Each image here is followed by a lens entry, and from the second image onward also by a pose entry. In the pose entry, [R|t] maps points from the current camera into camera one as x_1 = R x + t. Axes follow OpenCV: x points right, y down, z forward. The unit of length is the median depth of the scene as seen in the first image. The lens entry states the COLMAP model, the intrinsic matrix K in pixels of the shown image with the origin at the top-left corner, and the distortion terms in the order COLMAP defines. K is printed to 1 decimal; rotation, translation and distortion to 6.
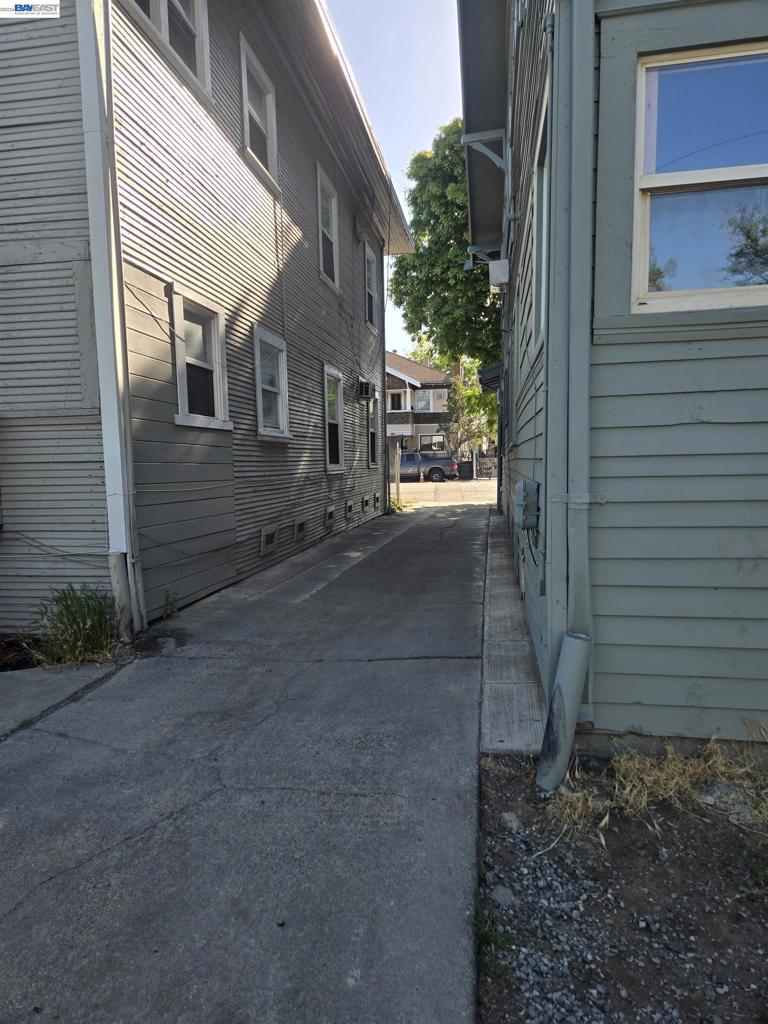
lens RADIAL K [[686.8, 0, 364.4], [0, 686.8, 503.9], [0, 0, 1]] dist [0.069605, -0.055494]
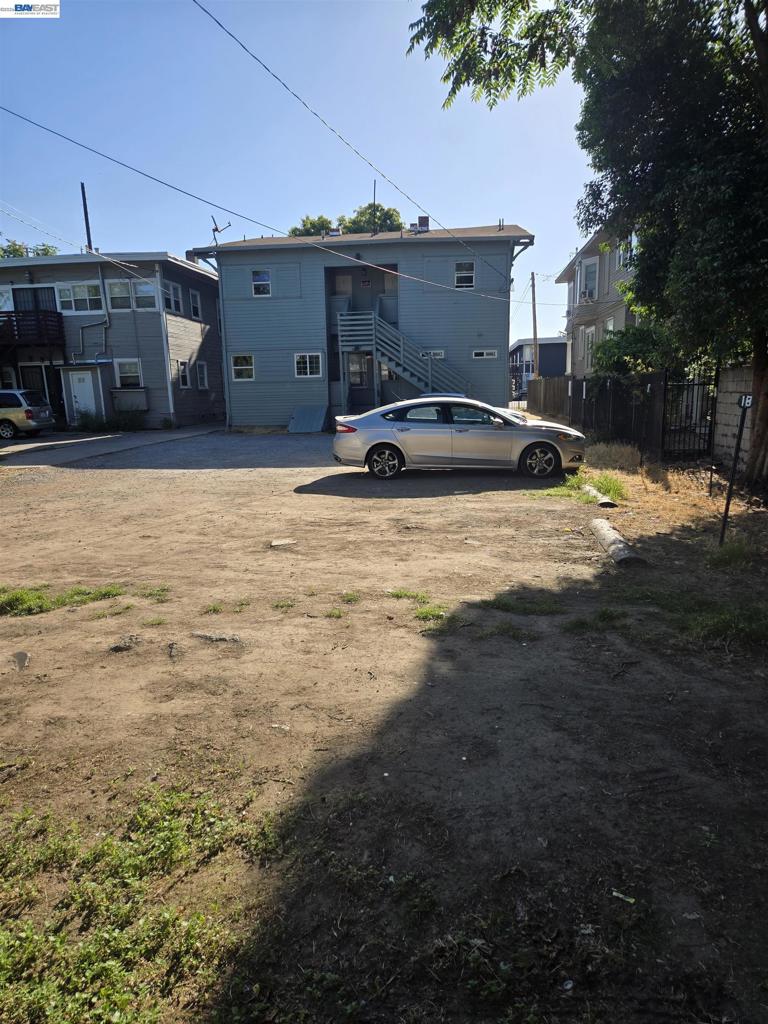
lens RADIAL K [[686.8, 0, 385.6], [0, 686.8, 517.9], [0, 0, 1]] dist [0.069605, -0.055494]
pose [[0.997521, -0.017275, 0.068220, 0.830911], [0.009011, 0.992776, 0.119640, 0.222709], [-0.069794, -0.118728, 0.990471, -4.066074]]
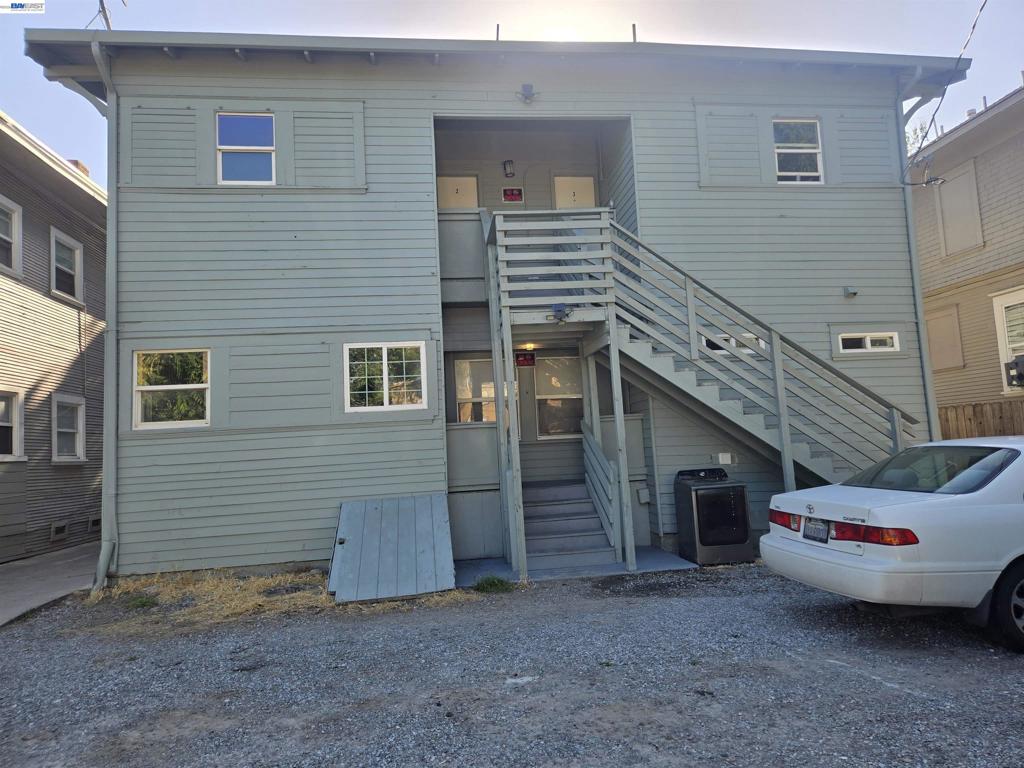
lens RADIAL K [[686.8, 0, 517.0], [0, 686.8, 381.8], [0, 0, 1]] dist [0.069605, -0.055494]
pose [[0.952723, -0.002527, 0.303831, 0.480848], [0.054804, 0.984994, -0.163658, 0.050170], [-0.298858, 0.172572, 0.938564, -1.090790]]
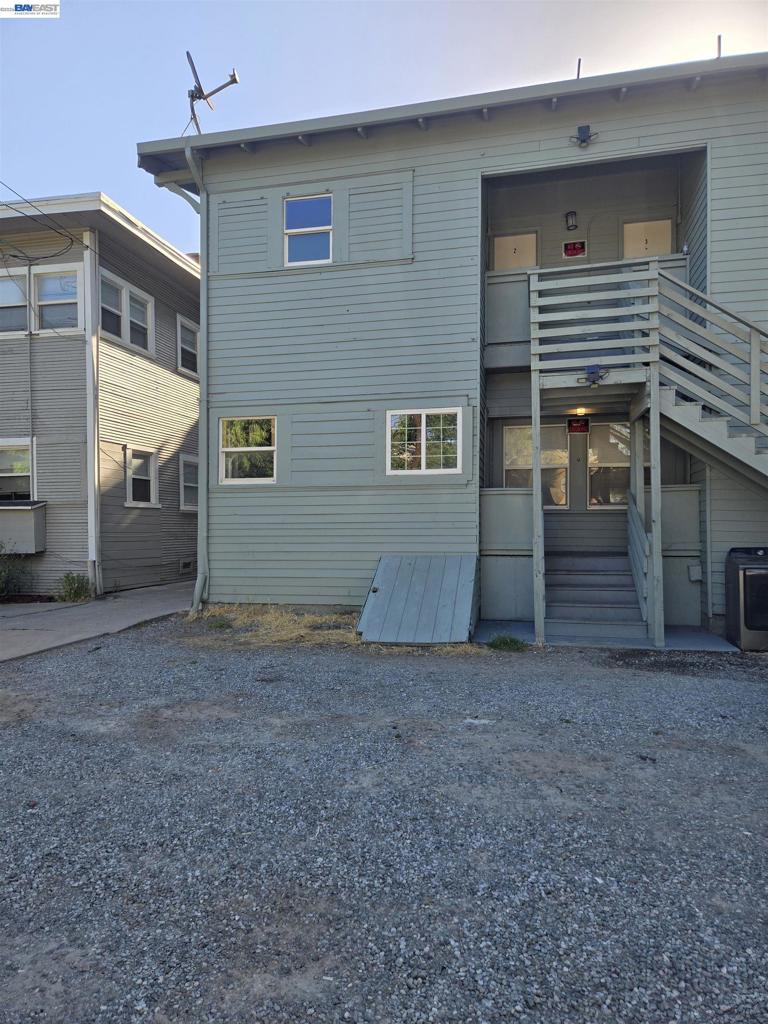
lens RADIAL K [[686.8, 0, 373.3], [0, 686.8, 513.8], [0, 0, 1]] dist [0.069605, -0.055494]
pose [[0.998762, 0.014799, -0.047494, 0.621123], [-0.018543, 0.996671, -0.079398, 0.069295], [0.046161, 0.080180, 0.995711, -1.159728]]
